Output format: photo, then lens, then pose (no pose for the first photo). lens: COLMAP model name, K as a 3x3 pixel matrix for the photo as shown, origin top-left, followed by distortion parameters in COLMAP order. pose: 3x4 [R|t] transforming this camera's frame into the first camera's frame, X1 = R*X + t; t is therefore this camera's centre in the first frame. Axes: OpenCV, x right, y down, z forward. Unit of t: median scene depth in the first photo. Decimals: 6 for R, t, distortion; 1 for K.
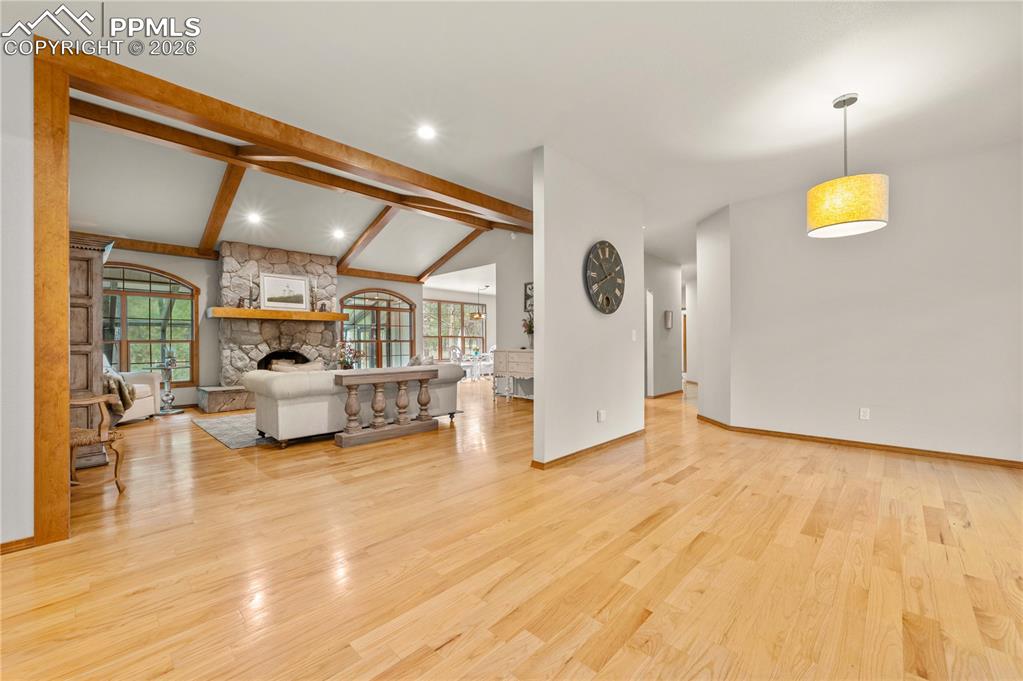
lens RADIAL K [[401.6, 0, 506.6], [0, 401.6, 340.9], [0, 0, 1]] dist [-0.001726, -0.000092]
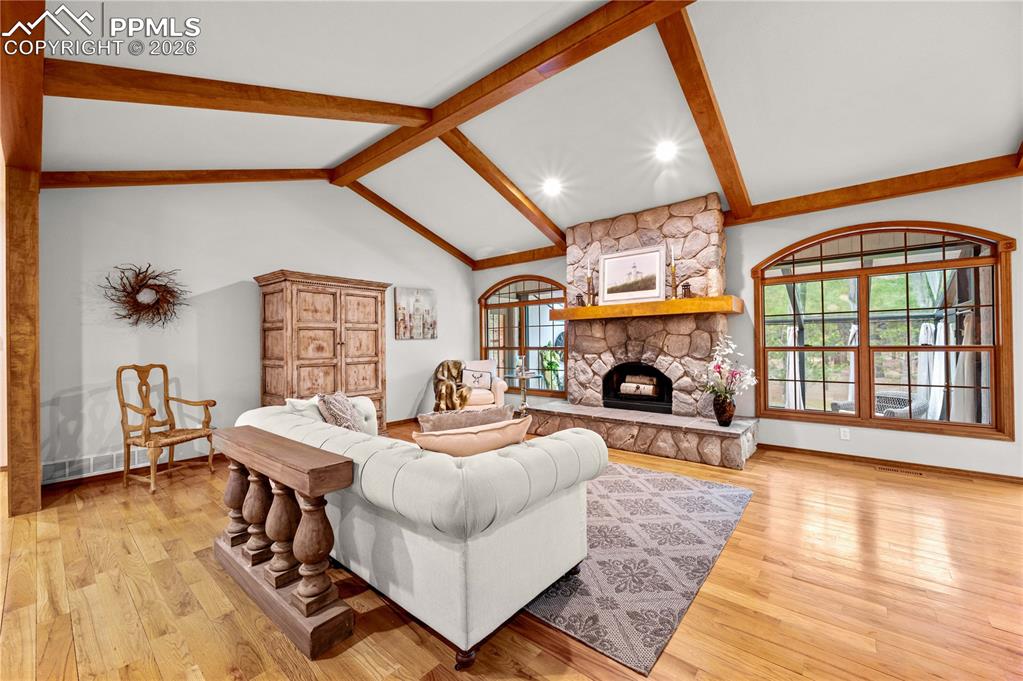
lens RADIAL K [[401.6, 0, 510.8], [0, 401.6, 342.0], [0, 0, 1]] dist [-0.001726, -0.000092]
pose [[0.077145, 0.002704, -0.997016, 0.104092], [0.015999, 0.999864, 0.003949, -0.018096], [0.996891, -0.016256, 0.077091, 0.776860]]
